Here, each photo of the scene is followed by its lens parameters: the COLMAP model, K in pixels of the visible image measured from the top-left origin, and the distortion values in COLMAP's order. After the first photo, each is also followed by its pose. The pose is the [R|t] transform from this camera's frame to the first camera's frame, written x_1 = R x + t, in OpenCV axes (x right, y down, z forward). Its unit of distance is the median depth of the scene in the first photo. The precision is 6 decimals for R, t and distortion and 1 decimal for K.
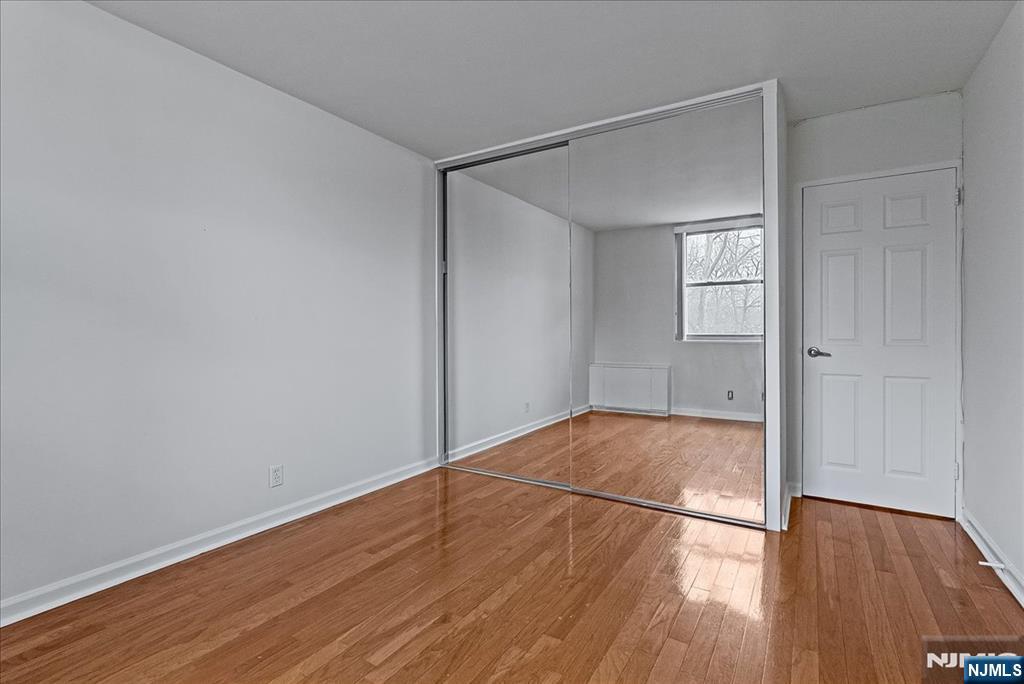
lens RADIAL K [[487.2, 0, 514.0], [0, 487.2, 336.1], [0, 0, 1]] dist [-0.005922, 0.000232]
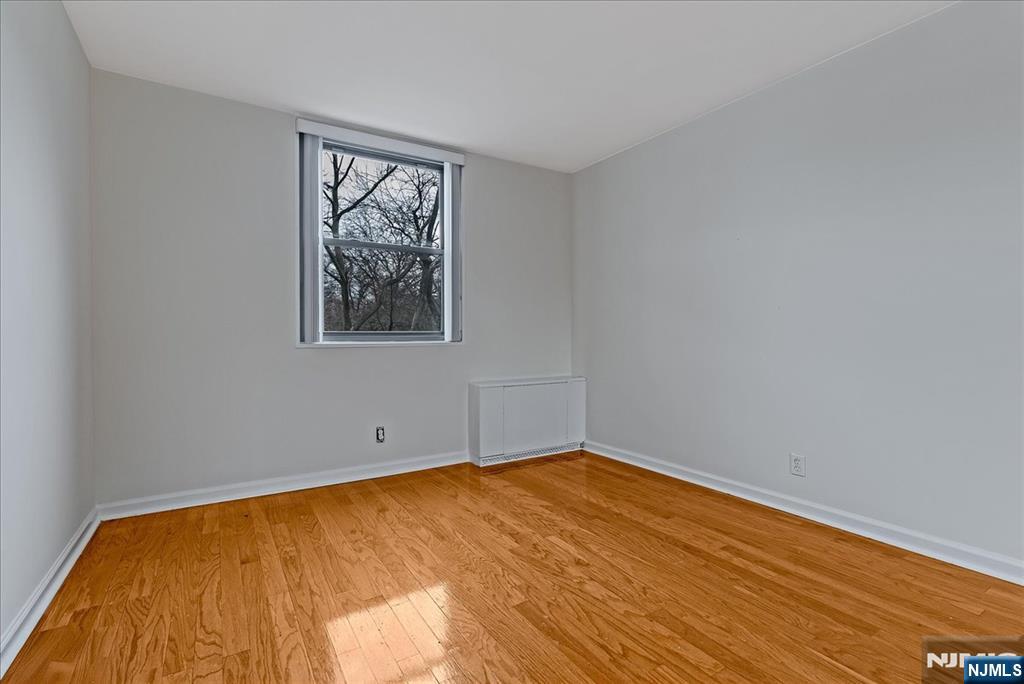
lens RADIAL K [[487.2, 0, 514.2], [0, 487.2, 339.0], [0, 0, 1]] dist [-0.005922, 0.000232]
pose [[-0.445776, 0.016715, -0.894988, 0.799520], [-0.006101, 0.999746, 0.021710, 0.015727], [0.895124, 0.015139, -0.445561, 1.130567]]
